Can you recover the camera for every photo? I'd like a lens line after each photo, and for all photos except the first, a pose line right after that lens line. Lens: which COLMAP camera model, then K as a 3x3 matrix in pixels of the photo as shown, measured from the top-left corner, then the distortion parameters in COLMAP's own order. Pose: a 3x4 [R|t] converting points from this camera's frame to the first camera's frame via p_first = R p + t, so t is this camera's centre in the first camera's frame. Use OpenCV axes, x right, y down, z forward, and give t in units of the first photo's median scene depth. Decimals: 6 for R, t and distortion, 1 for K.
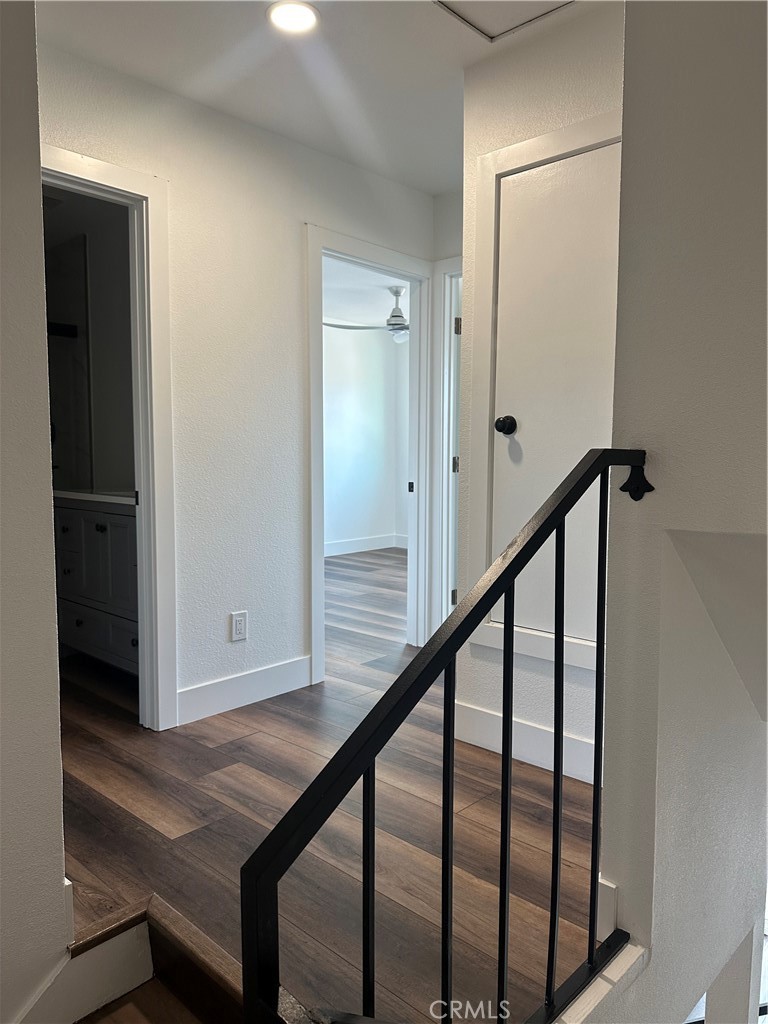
lens RADIAL K [[723.7, 0, 382.8], [0, 723.7, 511.0], [0, 0, 1]] dist [0.025421, -0.025509]
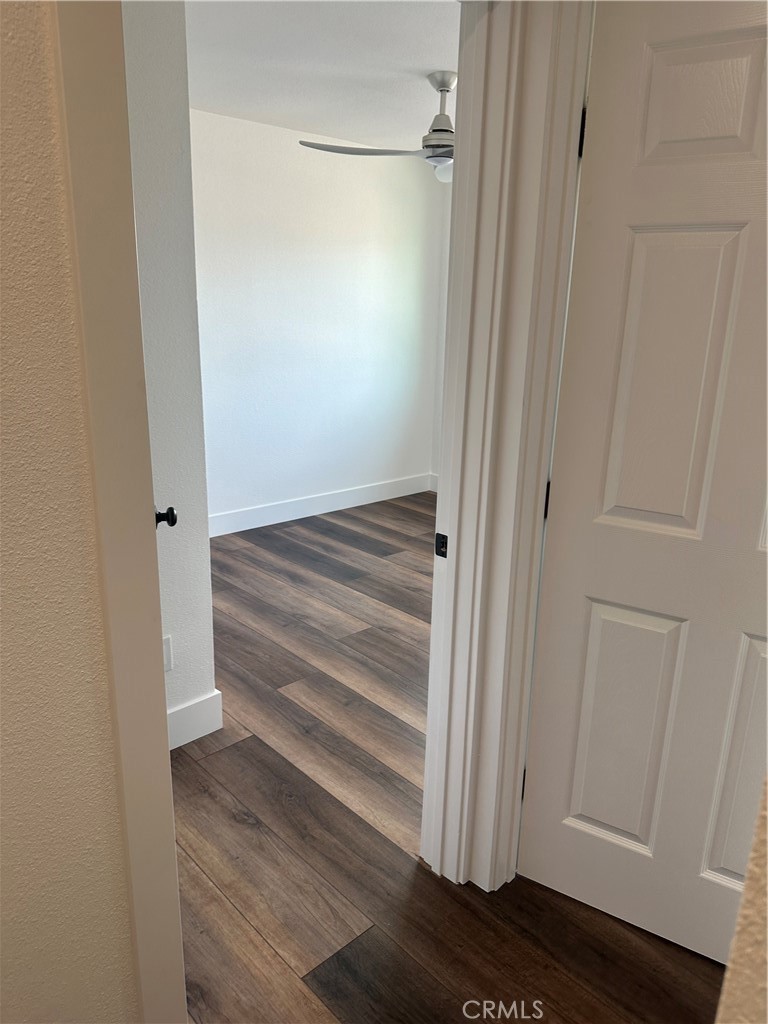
lens RADIAL K [[723.7, 0, 384.4], [0, 723.7, 516.3], [0, 0, 1]] dist [0.025421, -0.025509]
pose [[0.997496, 0.036814, -0.060390, 0.020514], [-0.023243, 0.977060, 0.211692, -0.094525], [0.066798, -0.209758, 0.975469, 0.382695]]
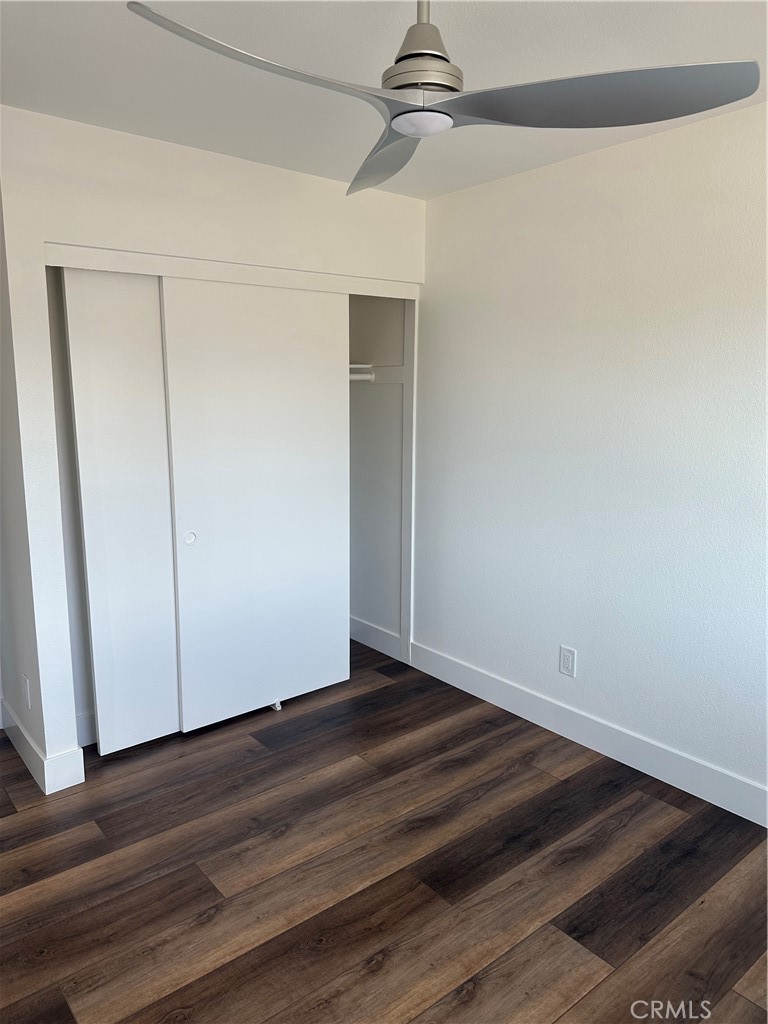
lens RADIAL K [[723.7, 0, 383.3], [0, 723.7, 509.3], [0, 0, 1]] dist [0.025421, -0.025509]
pose [[-0.139015, 0.159645, -0.977337, 0.278250], [-0.066486, 0.983189, 0.170058, -0.148607], [0.988056, 0.088620, -0.126063, 0.976274]]
